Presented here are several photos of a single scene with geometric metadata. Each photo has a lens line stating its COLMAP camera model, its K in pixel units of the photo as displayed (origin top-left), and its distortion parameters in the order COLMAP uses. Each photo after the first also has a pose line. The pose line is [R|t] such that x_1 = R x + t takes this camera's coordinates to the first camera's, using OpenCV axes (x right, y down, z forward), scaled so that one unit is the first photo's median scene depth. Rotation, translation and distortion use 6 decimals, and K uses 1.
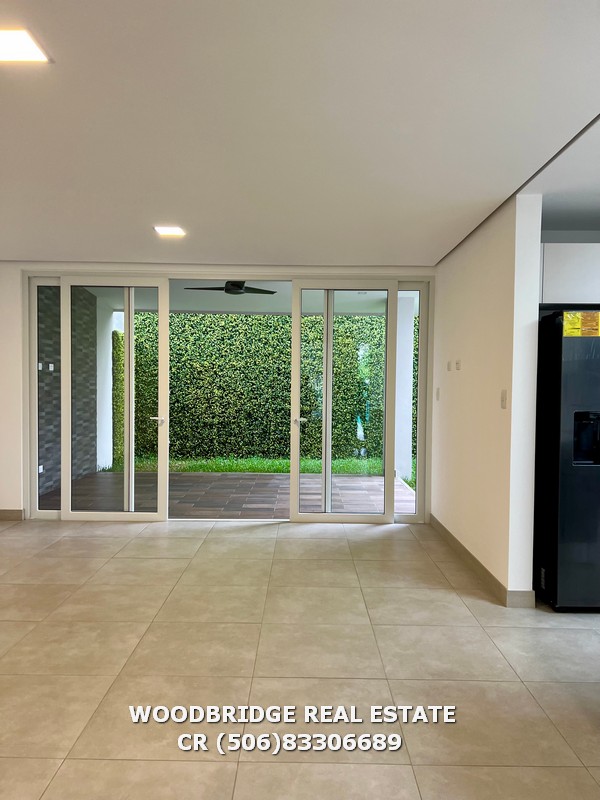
lens RADIAL K [[605.5, 0, 300.3], [0, 605.5, 402.0], [0, 0, 1]] dist [0.034575, -0.005616]
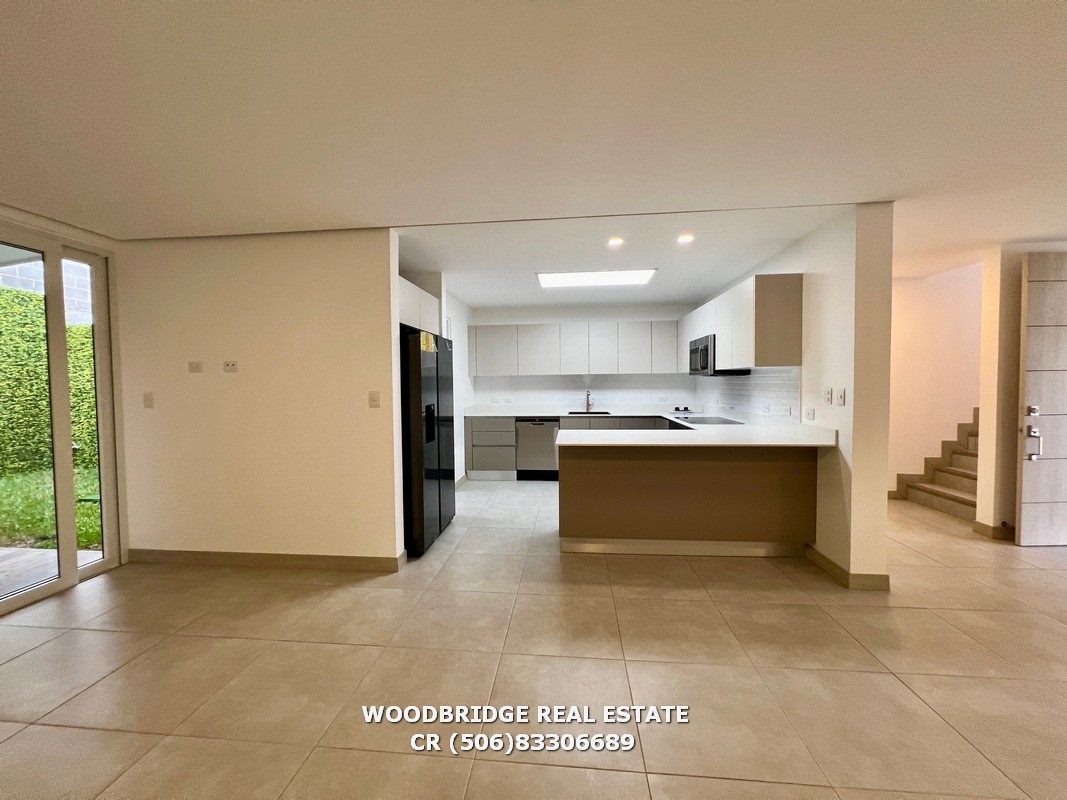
lens RADIAL K [[427.7, 0, 530.6], [0, 427.7, 397.8], [0, 0, 1]] dist [-0.001596, 0.000659]
pose [[0.091567, -0.047347, 0.994673, -0.449277], [0.042203, 0.998156, 0.043627, -0.029221], [-0.994904, 0.037983, 0.093396, 0.640358]]
